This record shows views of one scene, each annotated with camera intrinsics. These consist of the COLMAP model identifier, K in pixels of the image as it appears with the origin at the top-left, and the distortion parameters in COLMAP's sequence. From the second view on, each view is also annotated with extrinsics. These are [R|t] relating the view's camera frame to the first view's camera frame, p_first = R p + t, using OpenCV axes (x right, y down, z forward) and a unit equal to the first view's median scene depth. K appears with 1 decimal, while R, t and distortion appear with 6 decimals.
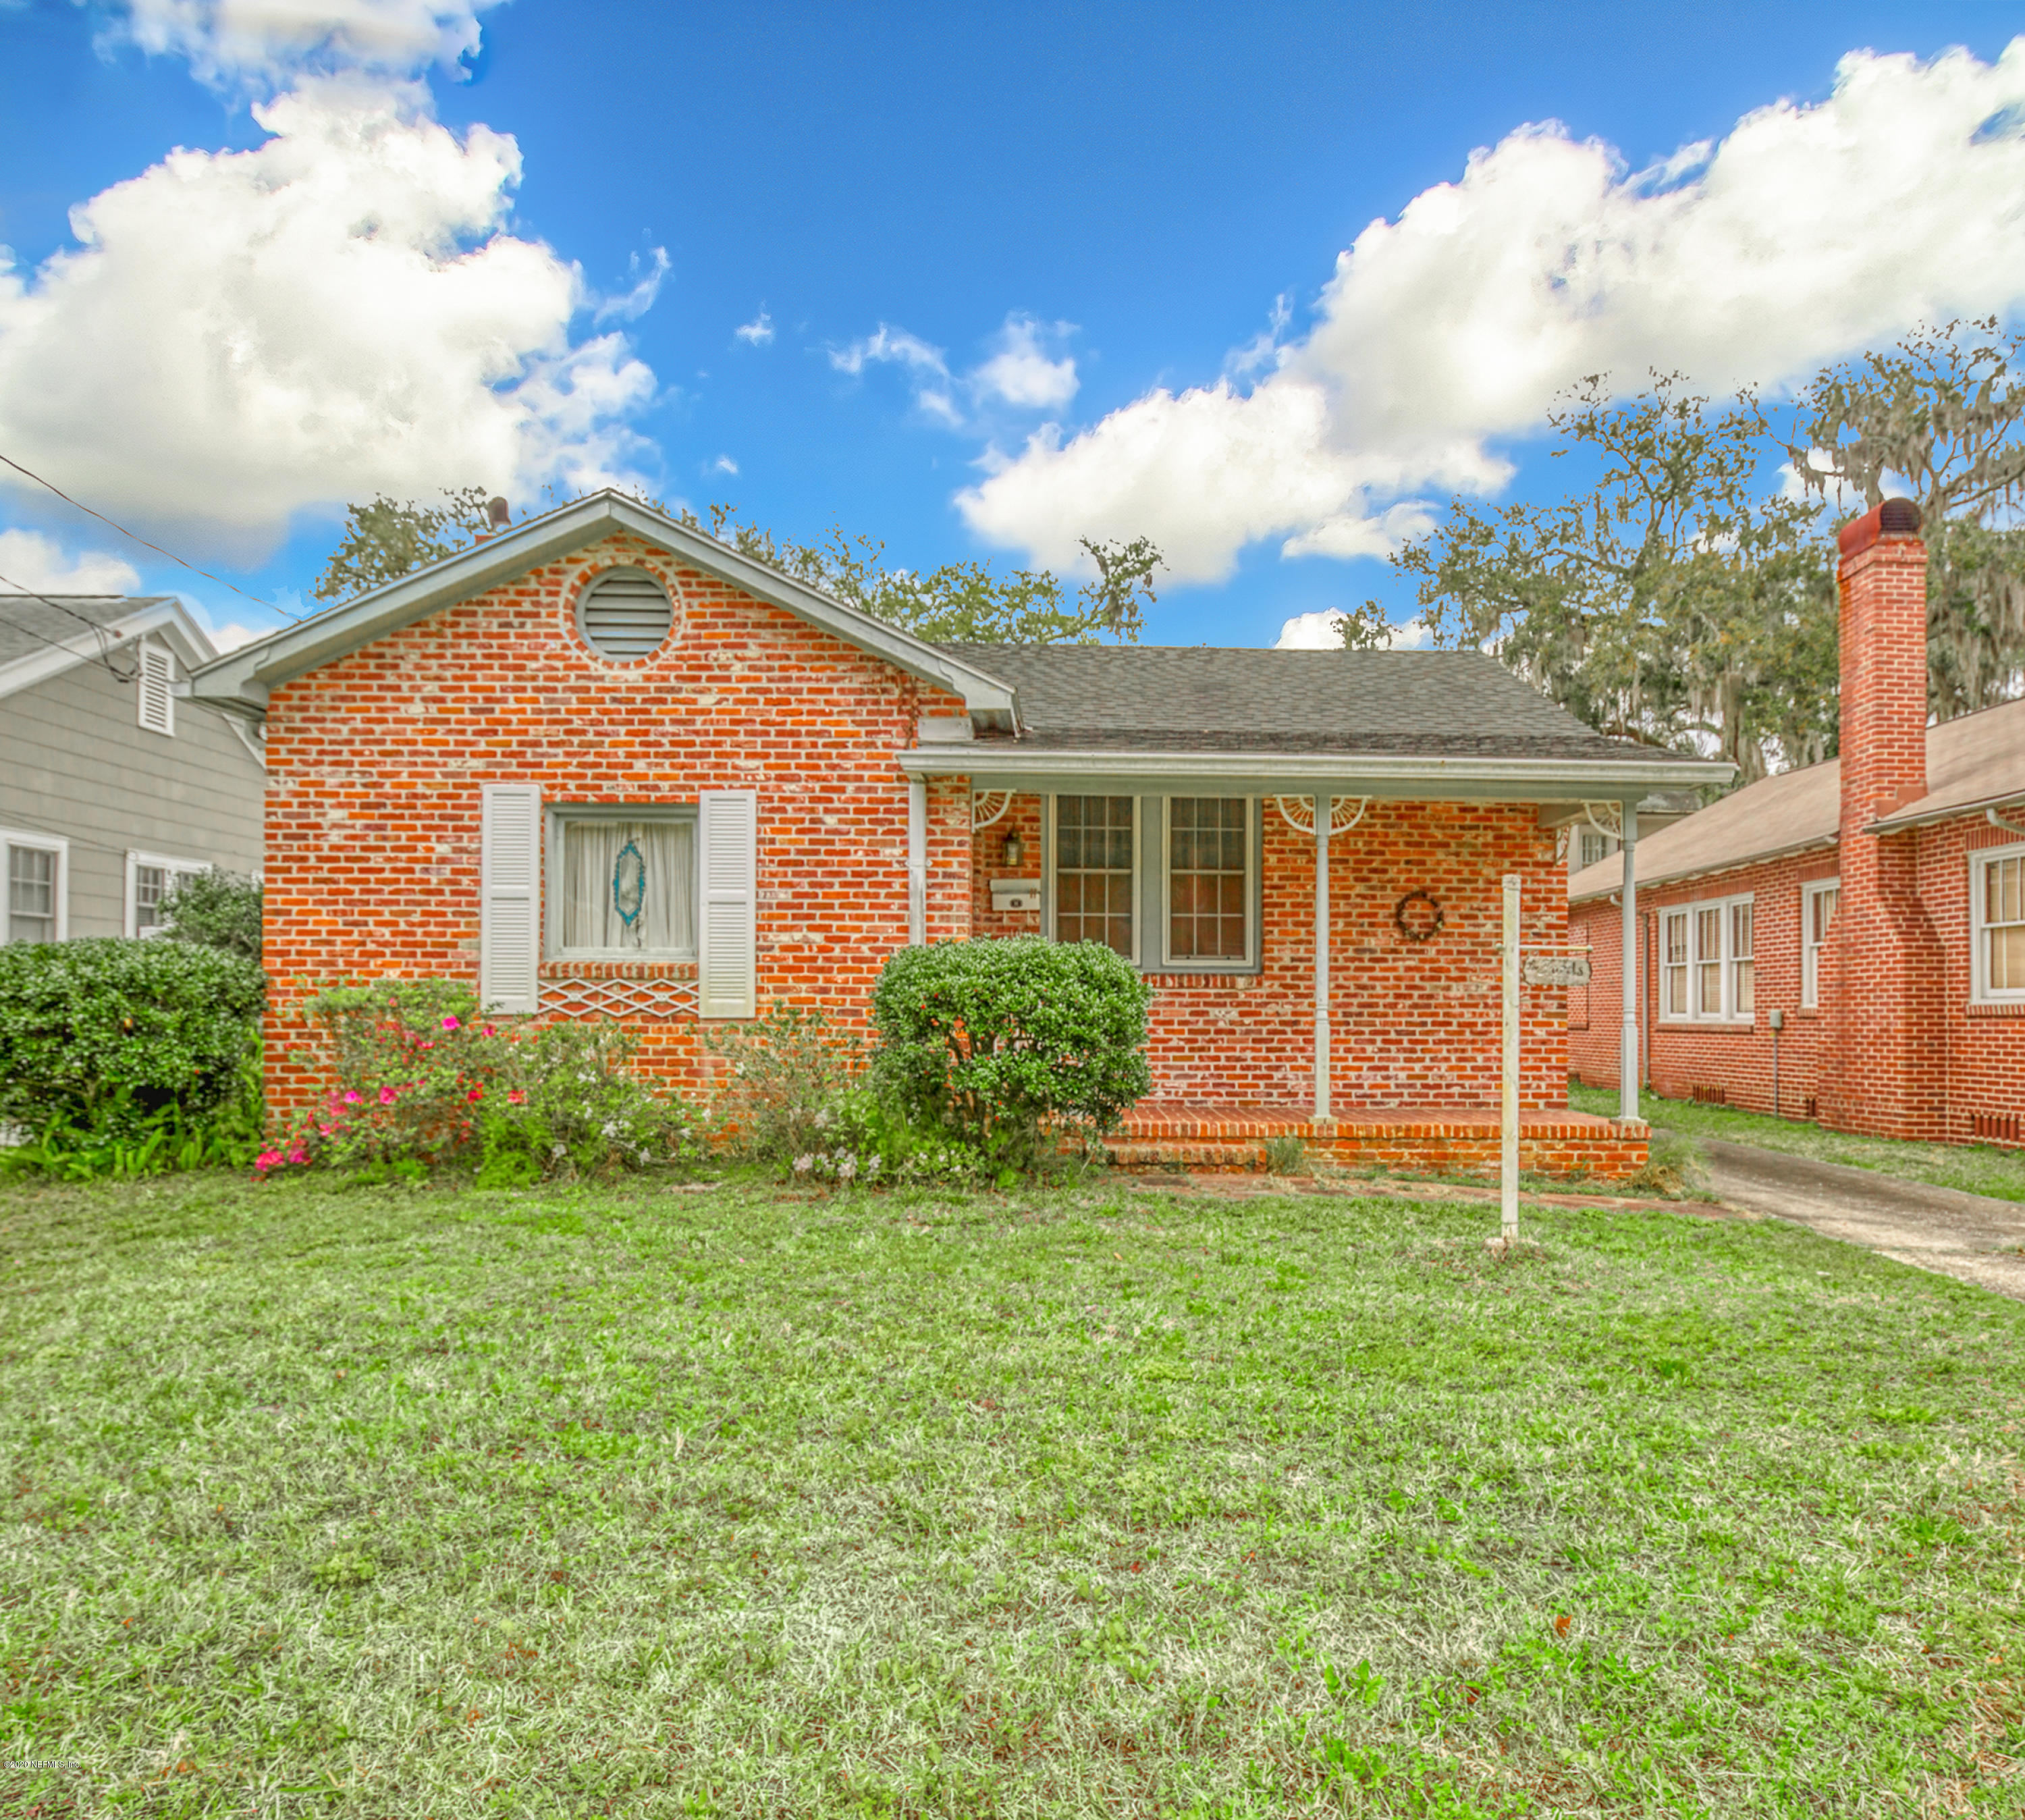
lens RADIAL K [[1298.4, 0, 1104.1], [0, 1298.4, 999.3], [0, 0, 1]] dist [-0.003415, -0.000898]
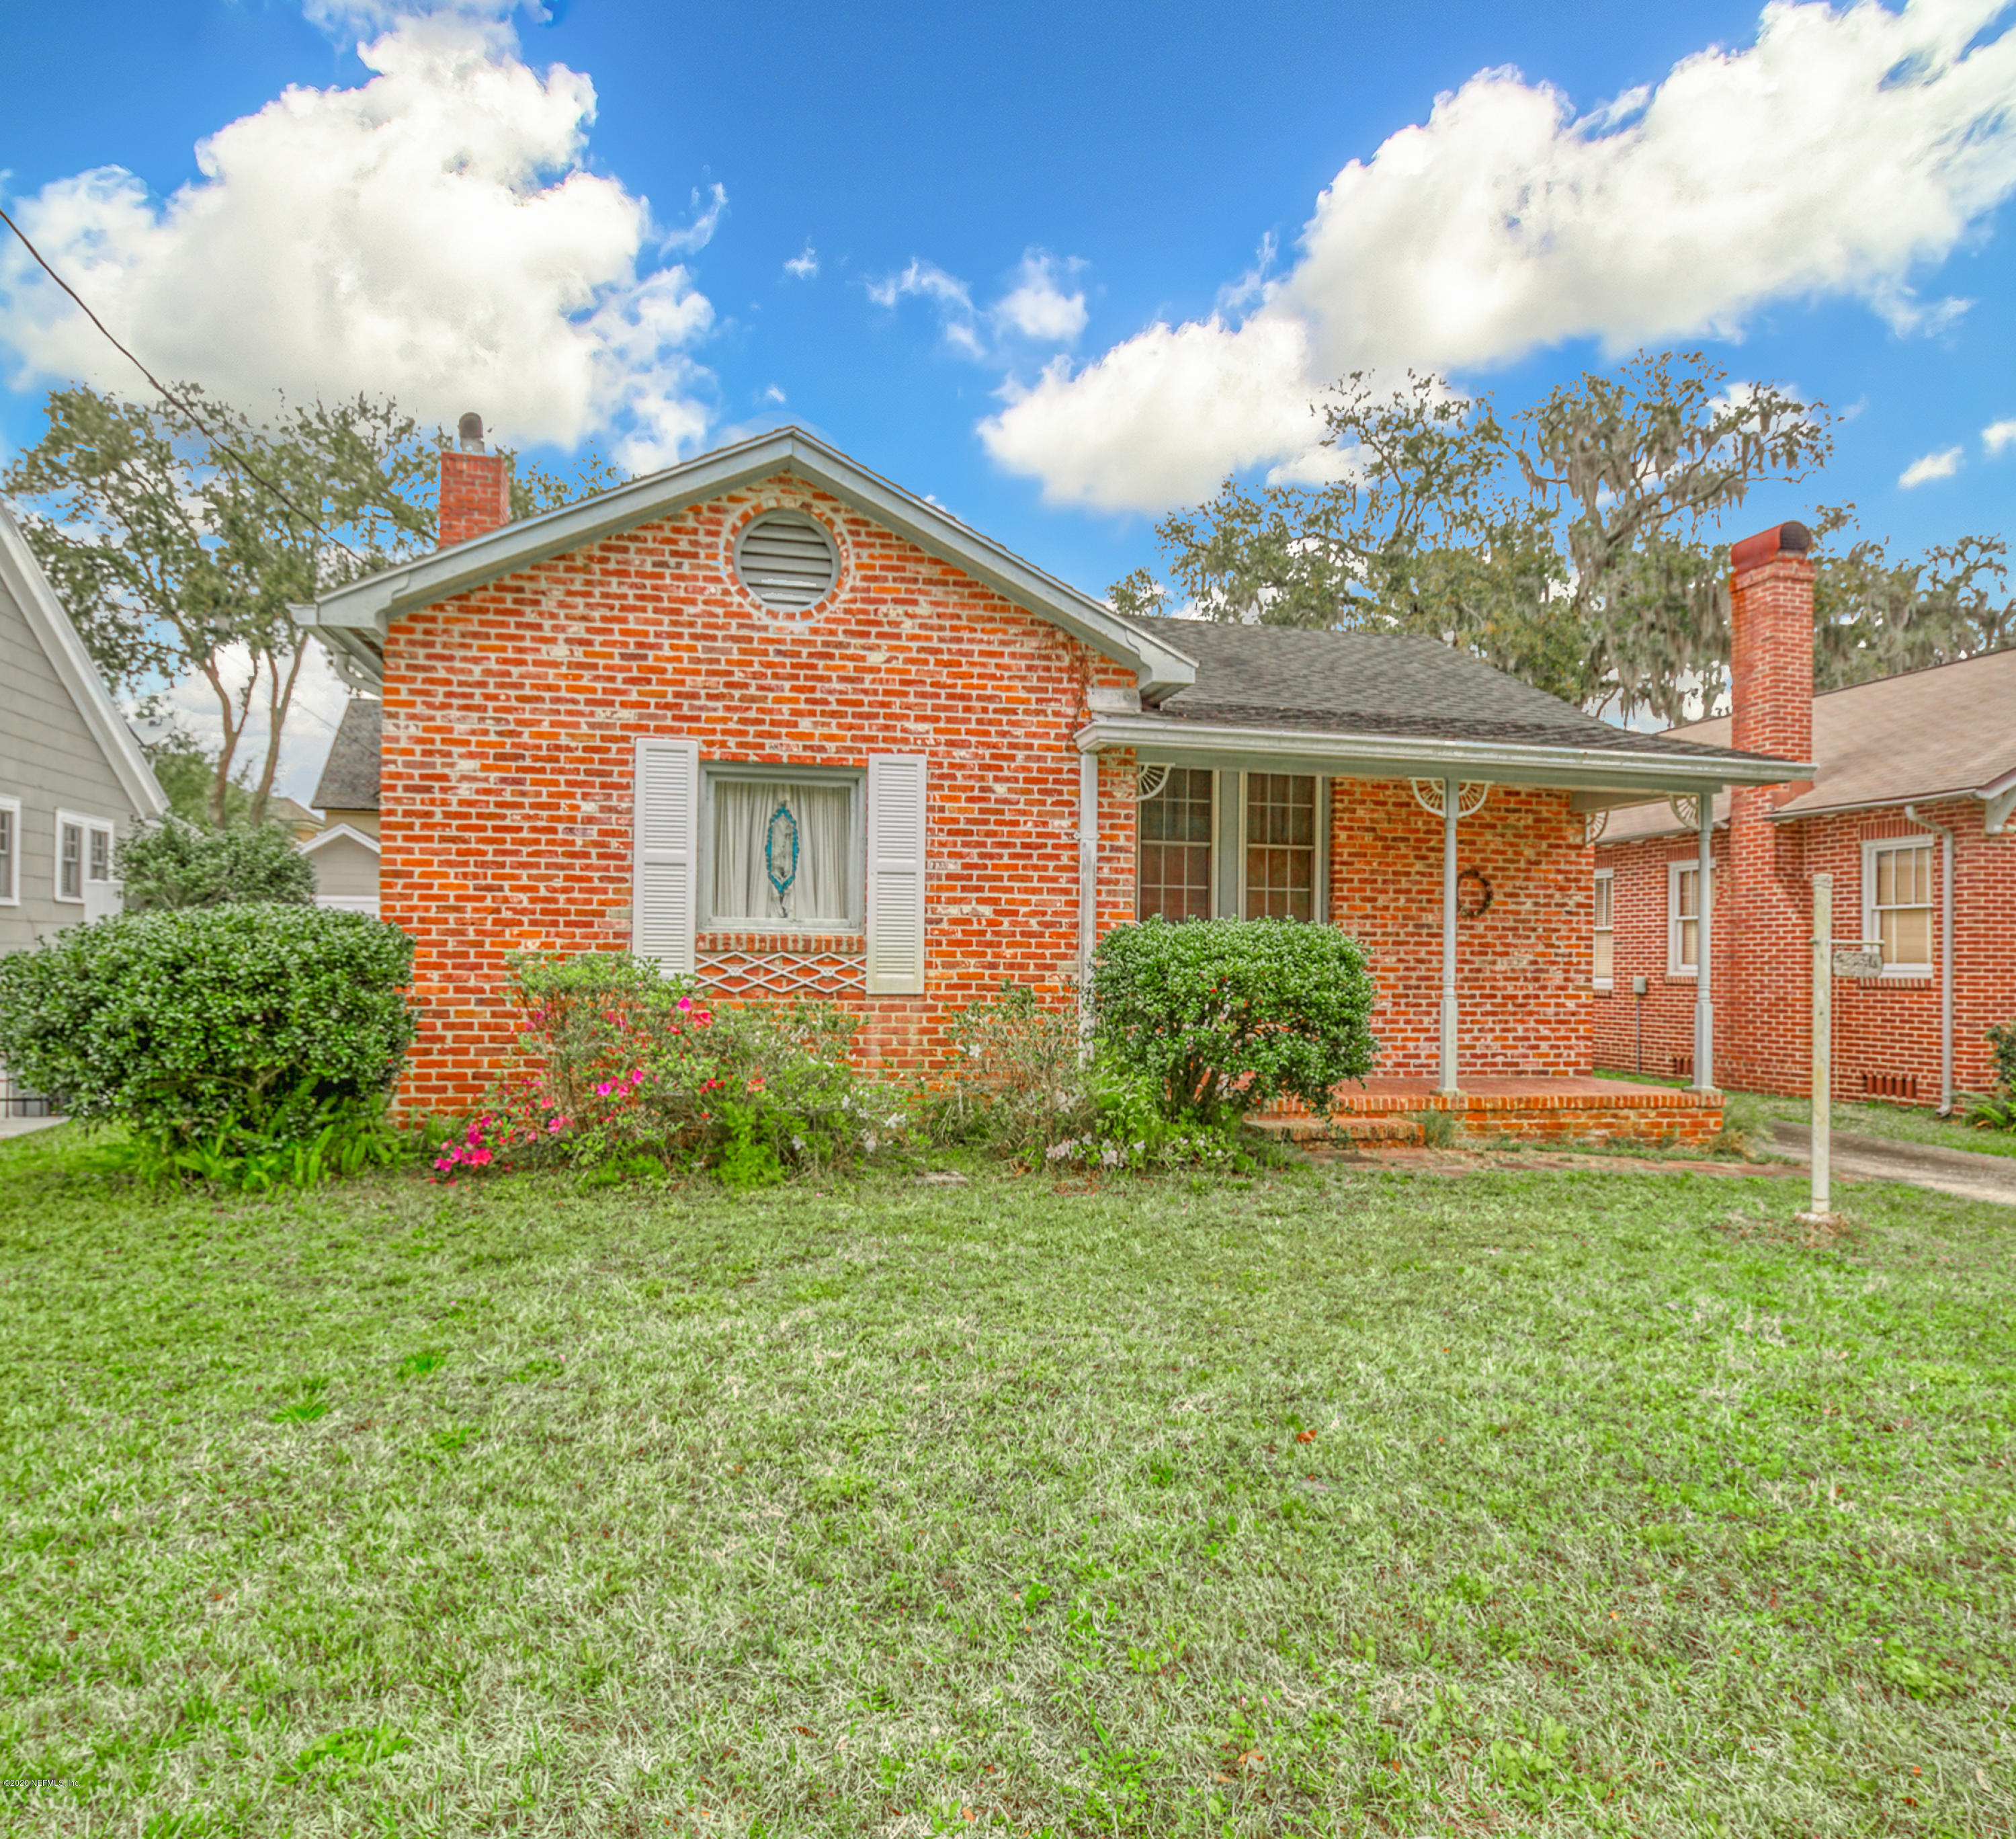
lens RADIAL K [[1280.3, 0, 987.9], [0, 1280.3, 954.4], [0, 0, 1]] dist [0.000245, -0.000106]
pose [[0.982371, 0.007912, 0.186774, -0.396565], [-0.009053, 0.999945, 0.005253, -0.020180], [-0.186723, -0.006851, 0.982389, 0.067478]]
